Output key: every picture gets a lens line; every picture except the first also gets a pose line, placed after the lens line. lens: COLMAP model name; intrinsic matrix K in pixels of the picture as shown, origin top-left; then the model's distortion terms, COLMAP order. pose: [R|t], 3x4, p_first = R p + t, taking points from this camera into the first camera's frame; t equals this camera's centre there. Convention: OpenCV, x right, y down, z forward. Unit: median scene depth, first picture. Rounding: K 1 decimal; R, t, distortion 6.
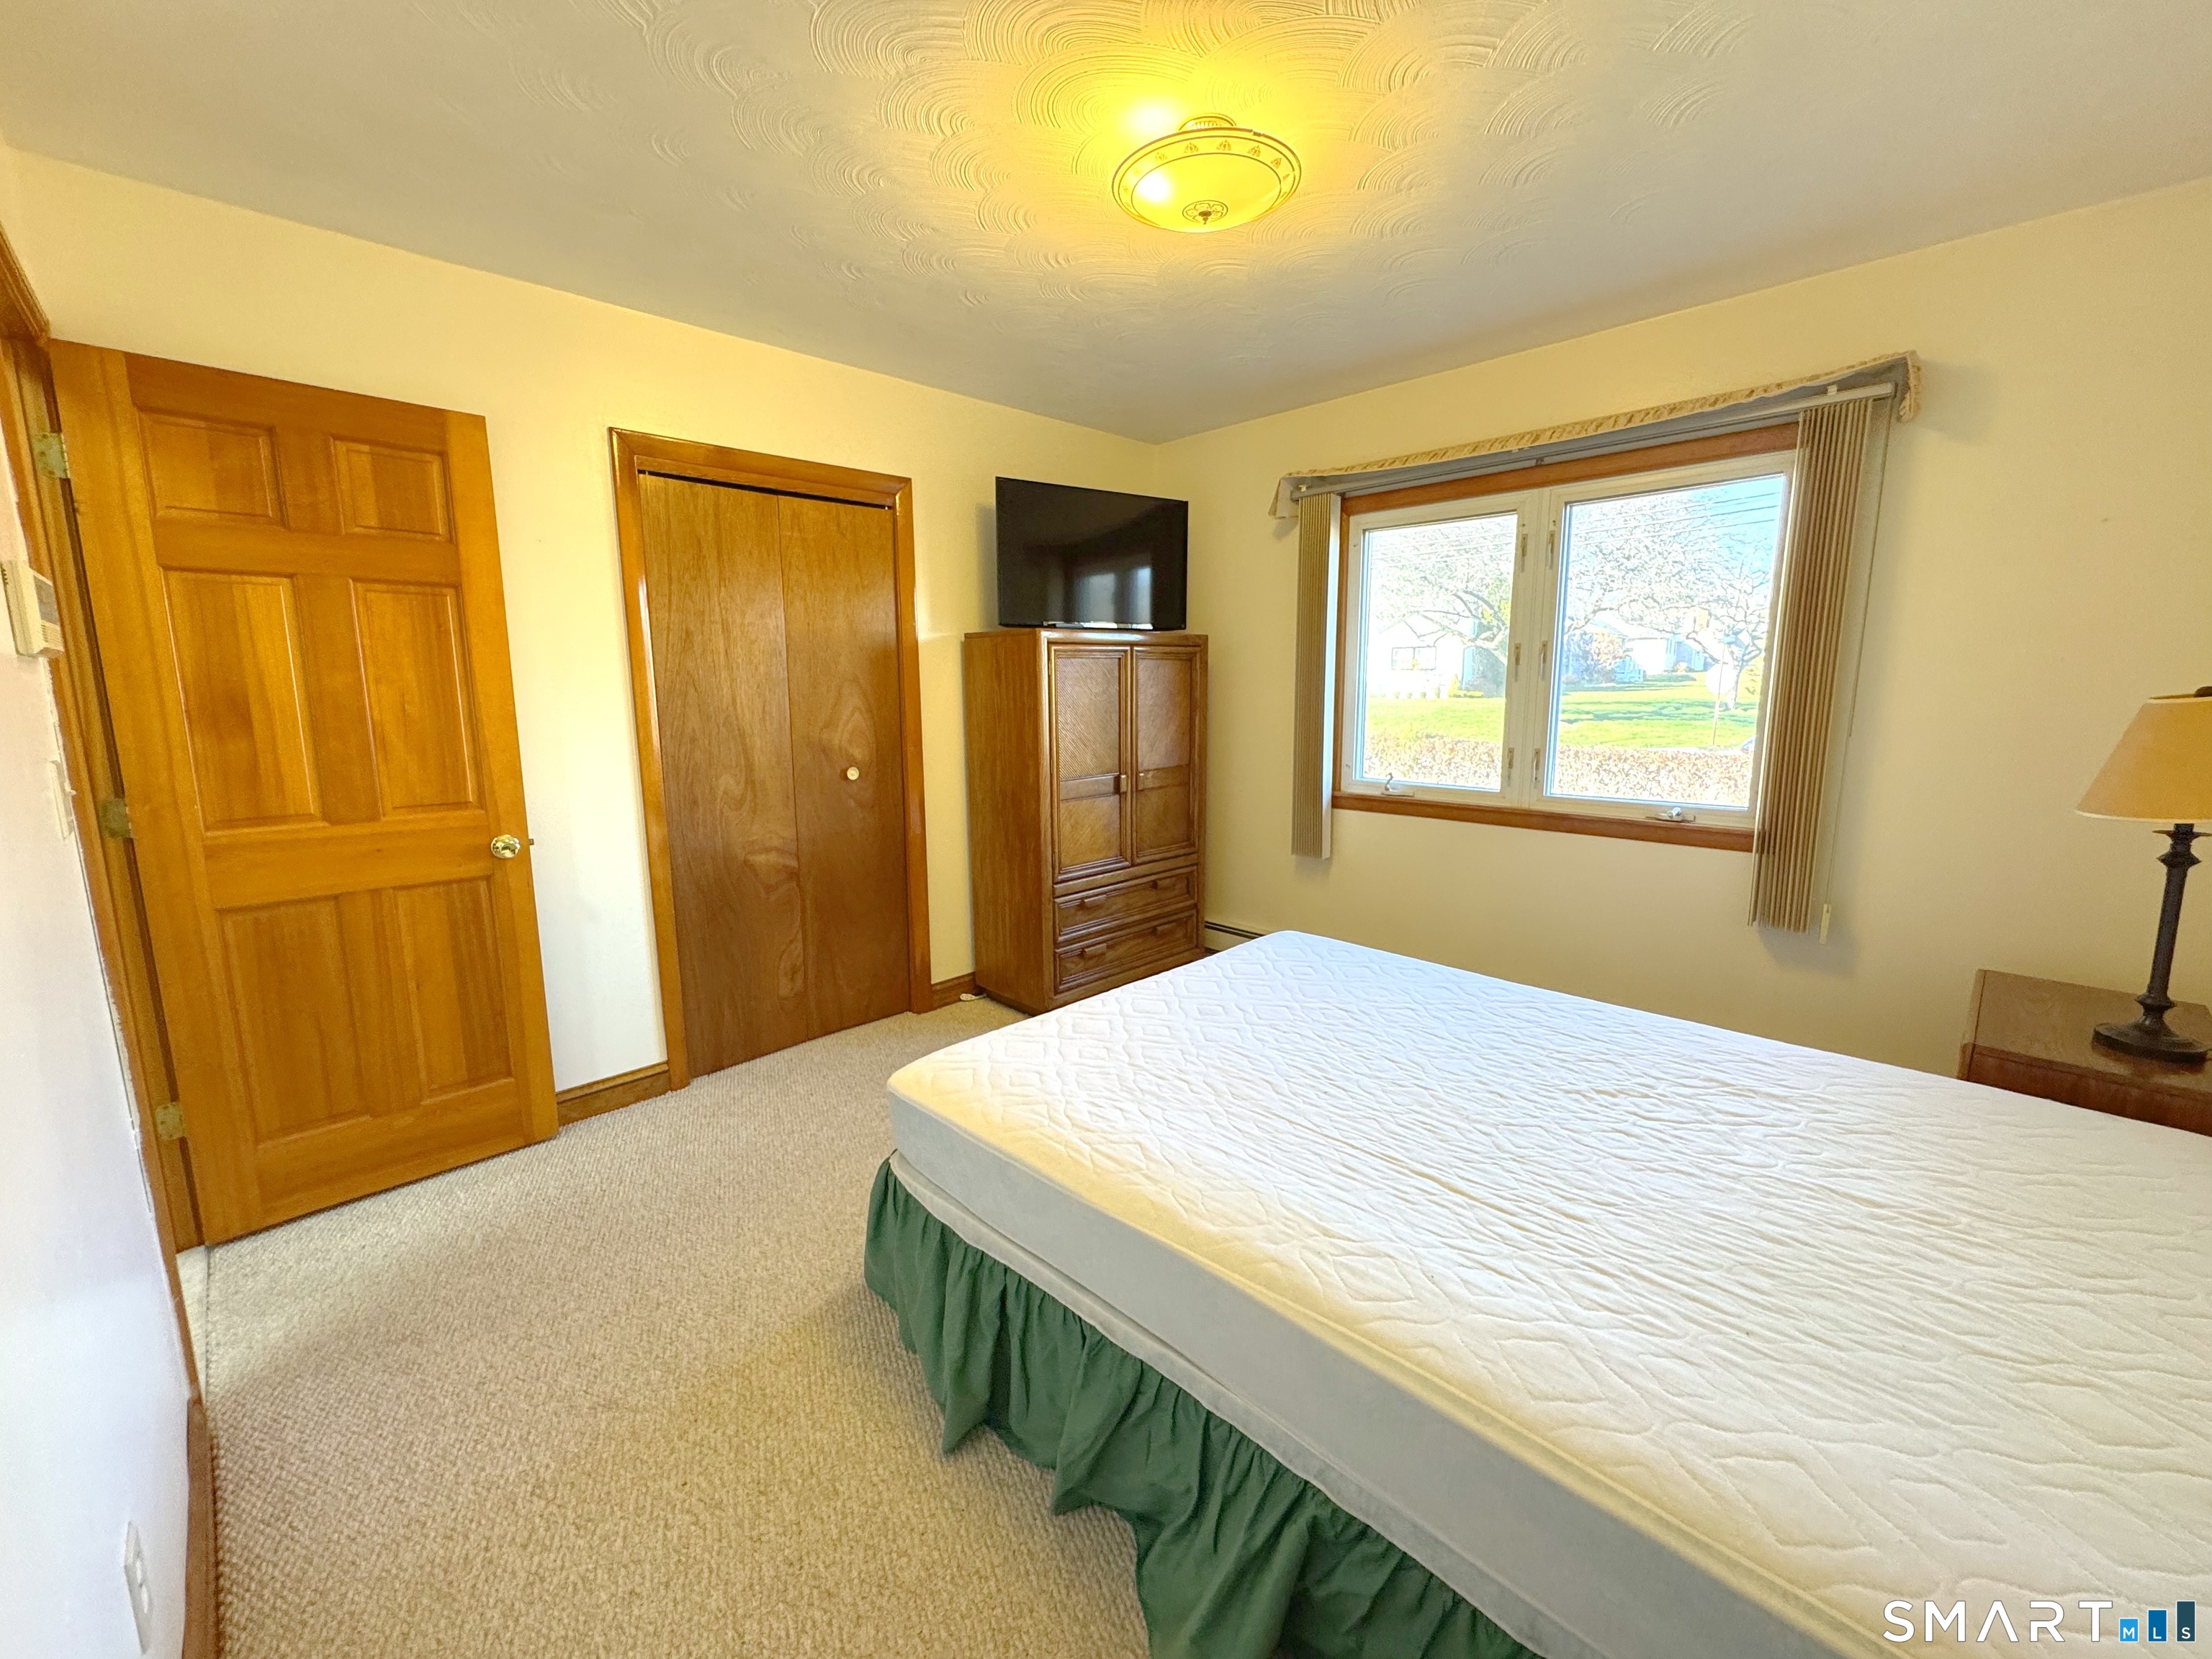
lens RADIAL K [[891.2, 0, 1100.9], [0, 891.2, 828.9], [0, 0, 1]] dist [-0.003173, -0.000194]
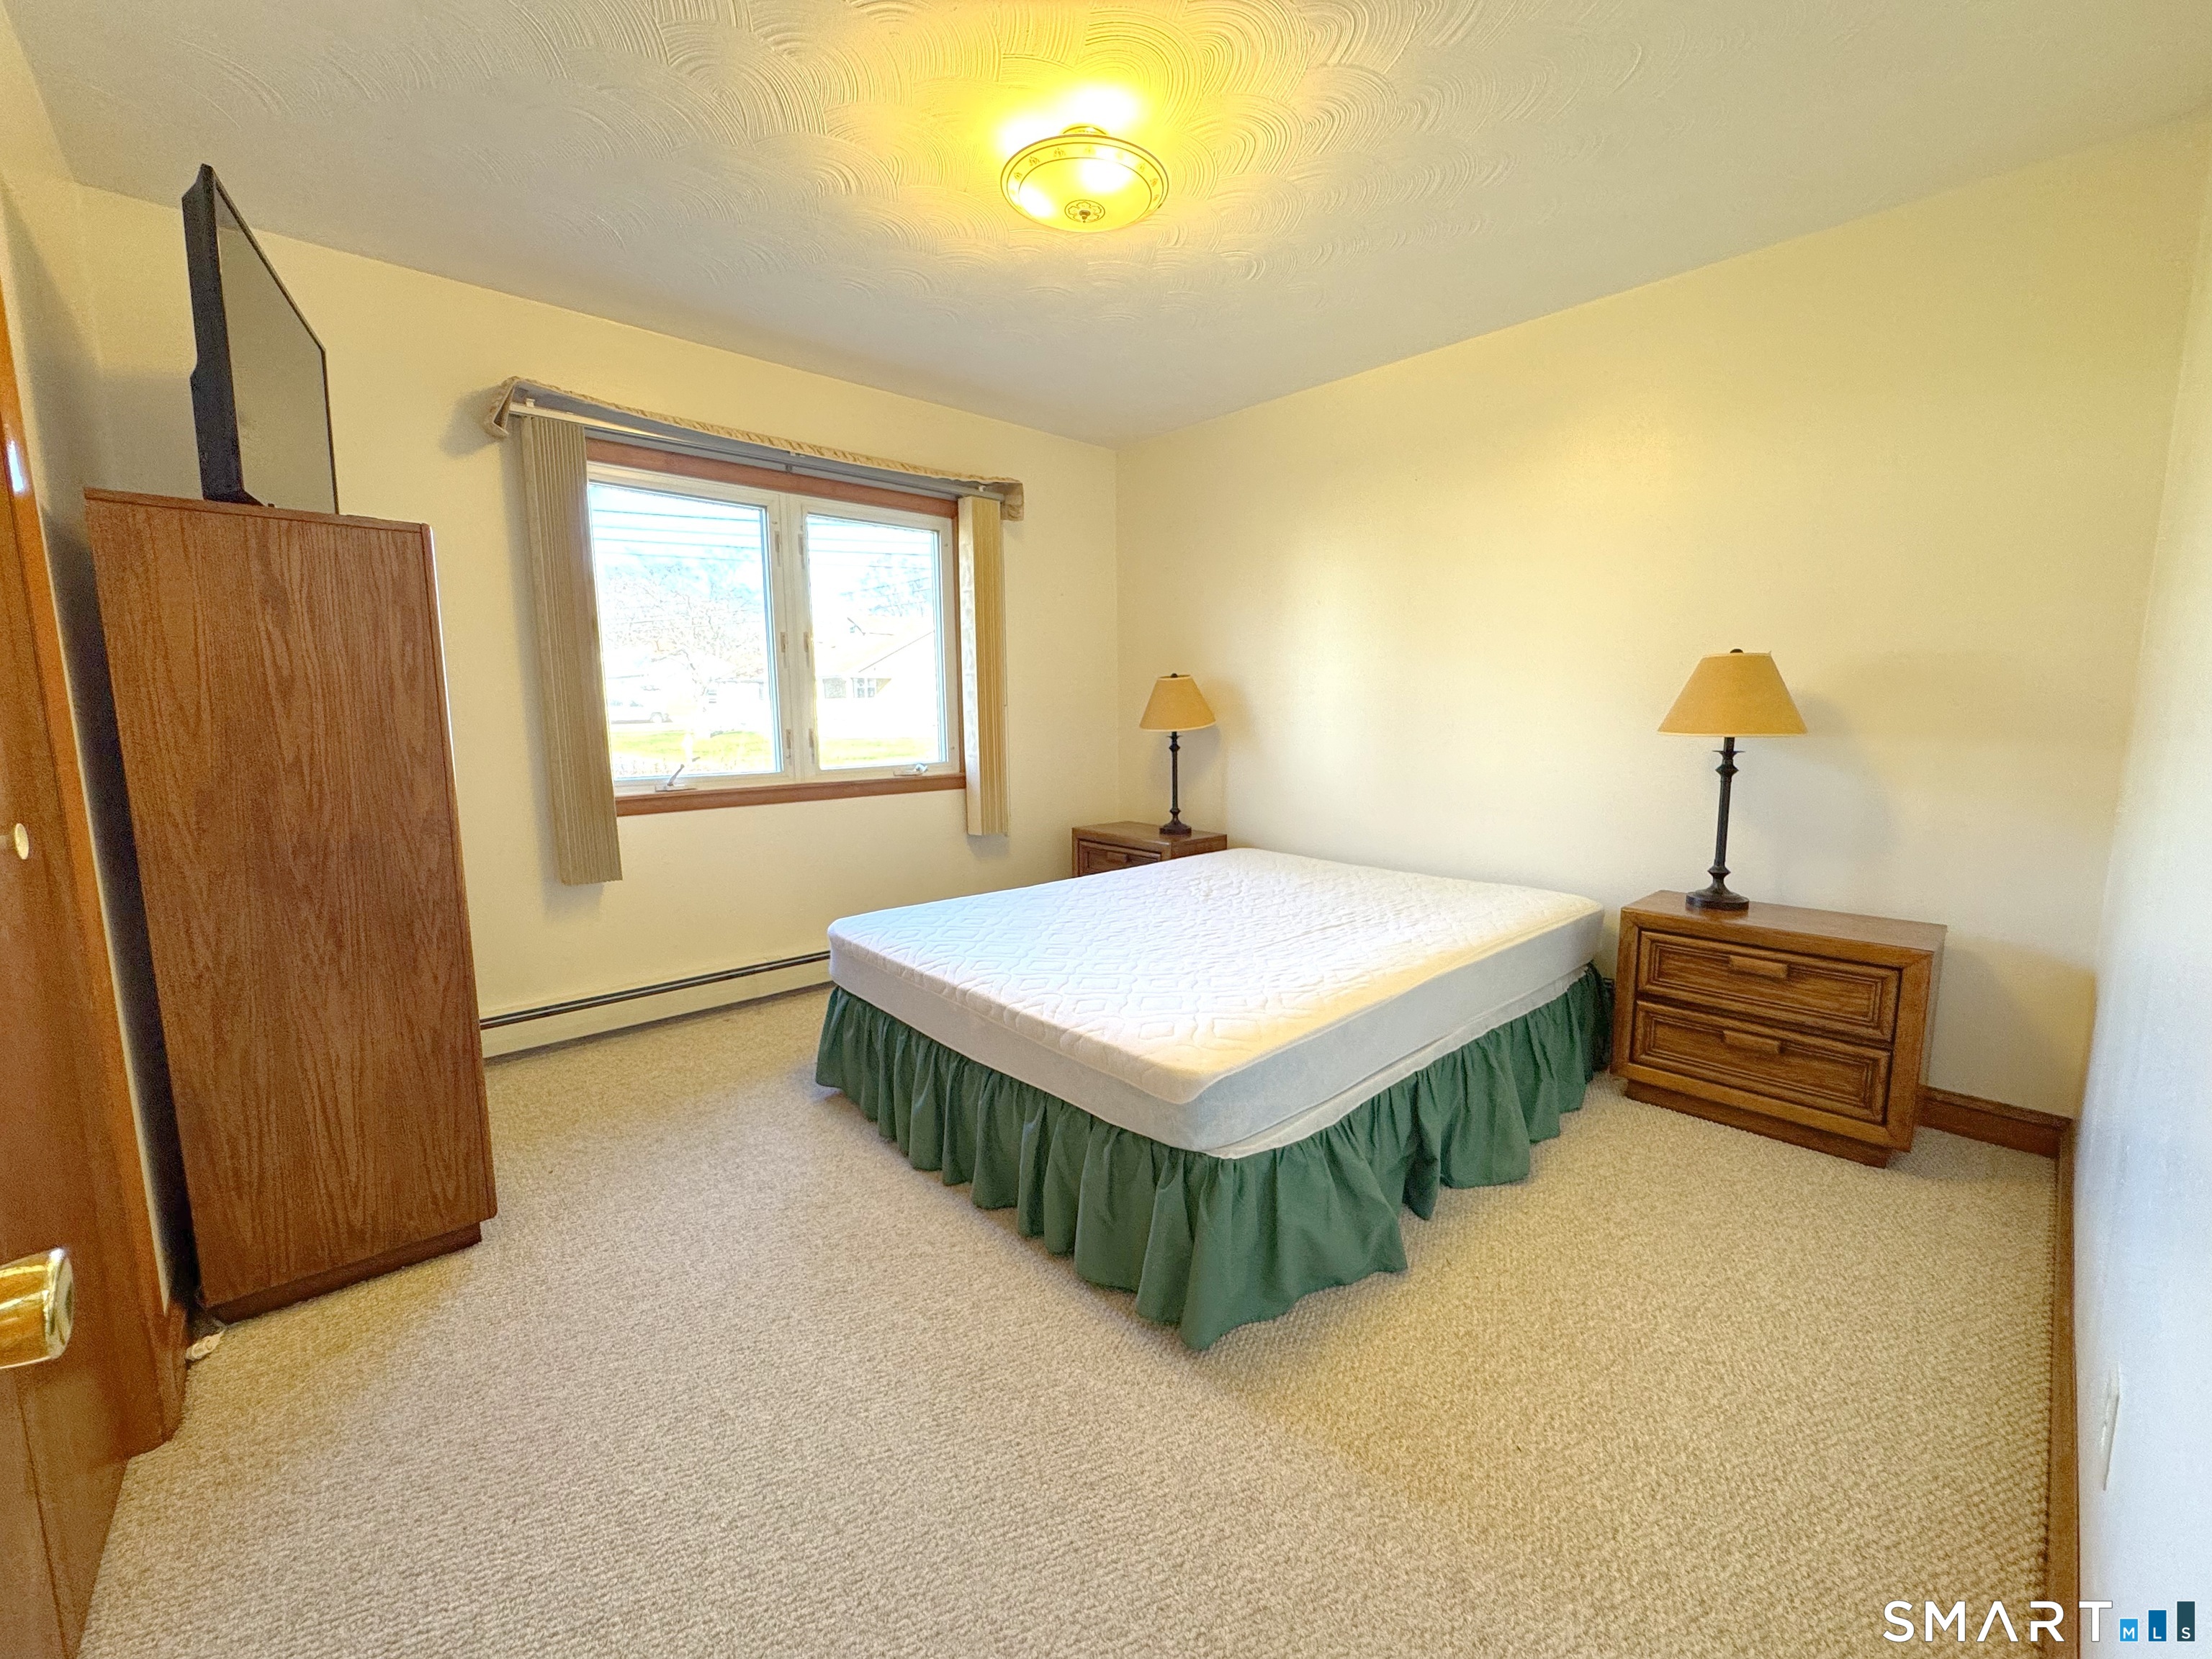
lens RADIAL K [[894.6, 0, 1106.0], [0, 894.6, 829.5], [0, 0, 1]] dist [0.000043, 0.000075]
pose [[0.029485, -0.128536, 0.991266, -0.900693], [0.171656, 0.977616, 0.121660, -0.056782], [-0.984716, 0.166570, 0.050889, 0.863786]]
